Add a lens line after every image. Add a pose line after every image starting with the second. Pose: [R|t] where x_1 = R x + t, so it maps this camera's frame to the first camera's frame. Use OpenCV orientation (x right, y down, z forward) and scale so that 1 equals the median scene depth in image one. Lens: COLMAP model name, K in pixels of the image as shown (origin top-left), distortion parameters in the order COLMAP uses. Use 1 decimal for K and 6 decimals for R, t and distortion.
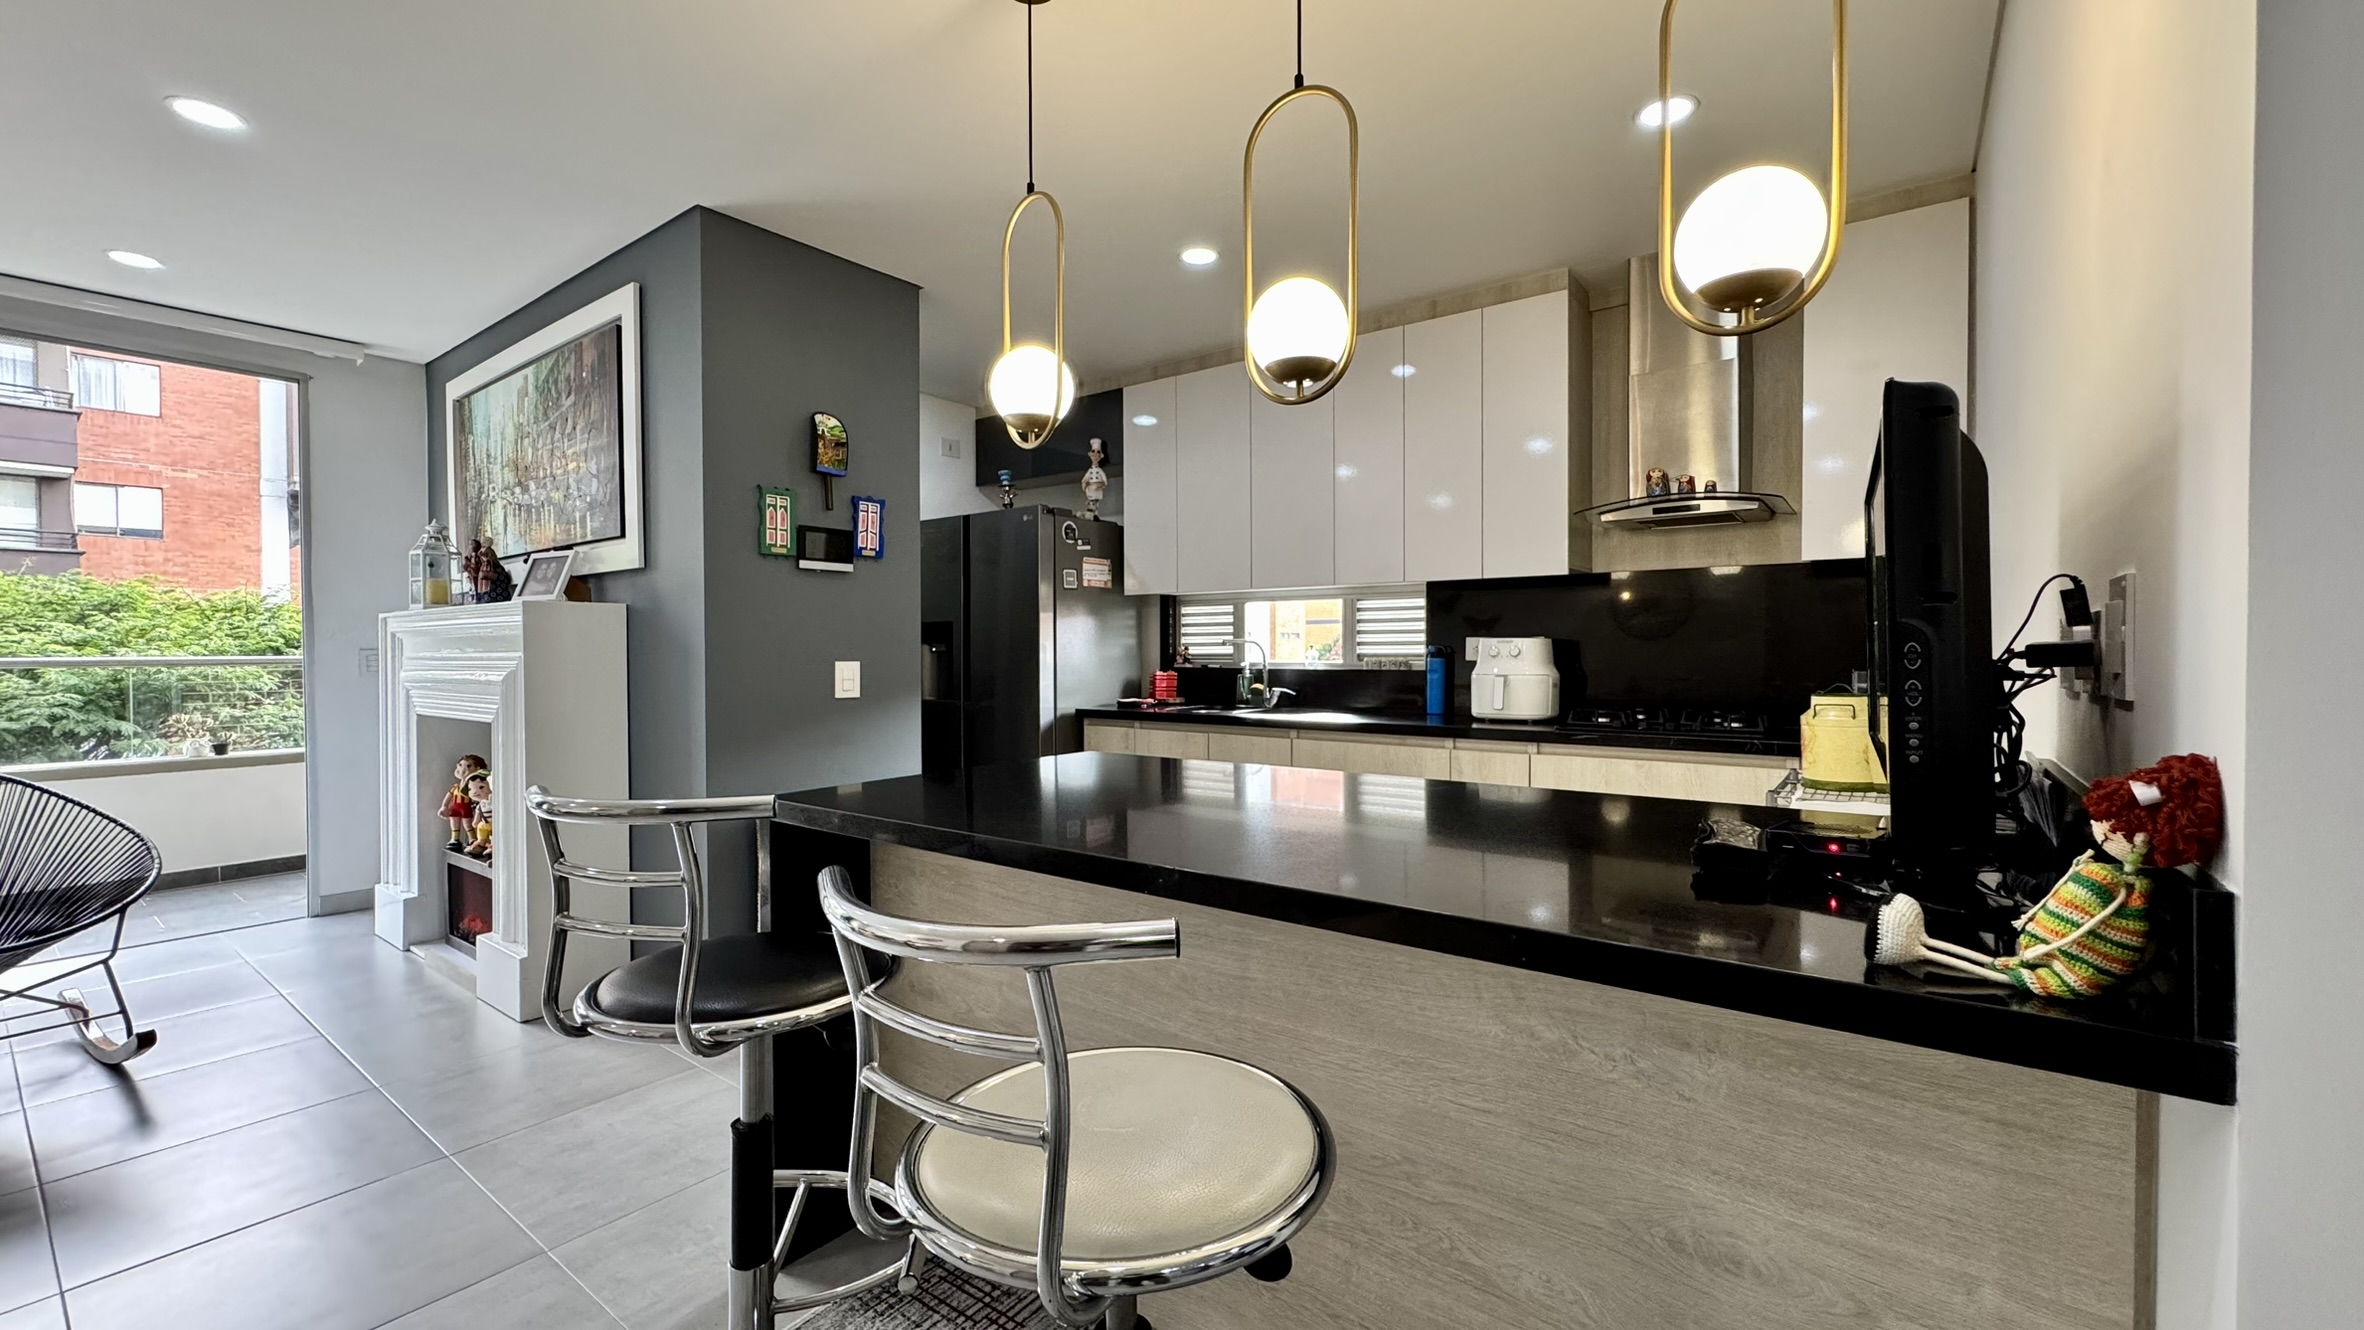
lens RADIAL K [[943.2, 0, 1182.7], [0, 943.2, 661.8], [0, 0, 1]] dist [-0.000579, 0.000185]
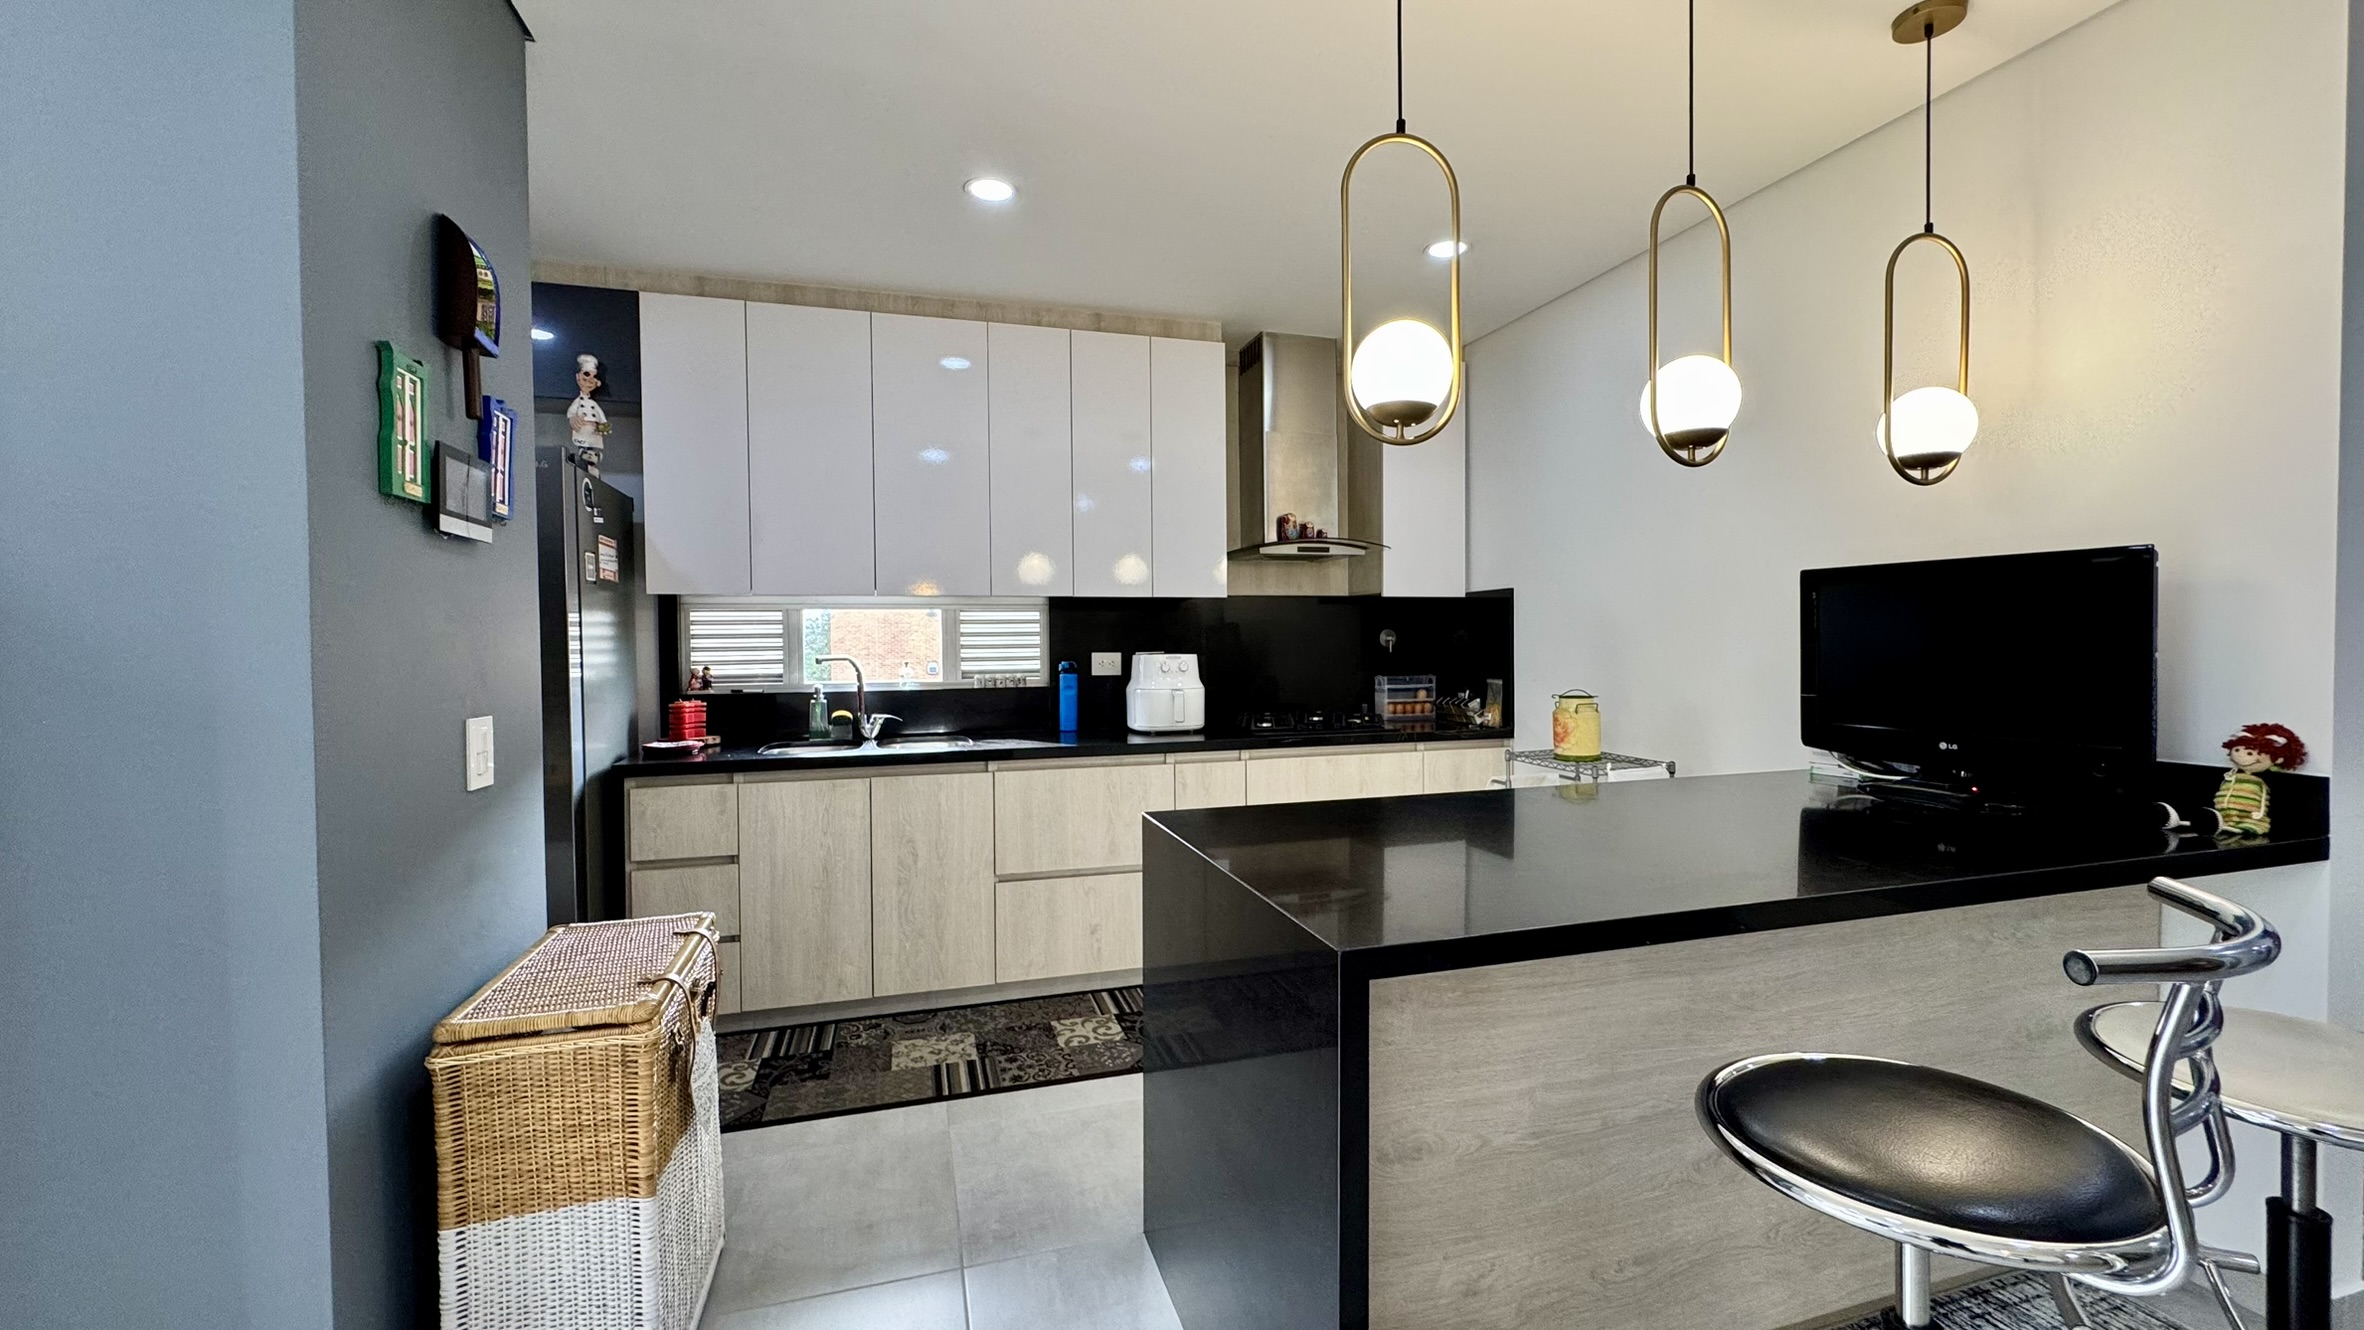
lens RADIAL K [[943.2, 0, 1182.7], [0, 943.2, 661.8], [0, 0, 1]] dist [-0.000579, 0.000185]
pose [[0.591051, -0.018687, 0.806418, -0.398326], [0.017570, 0.999793, 0.010291, -0.021680], [-0.806443, 0.008086, 0.591257, 0.283704]]
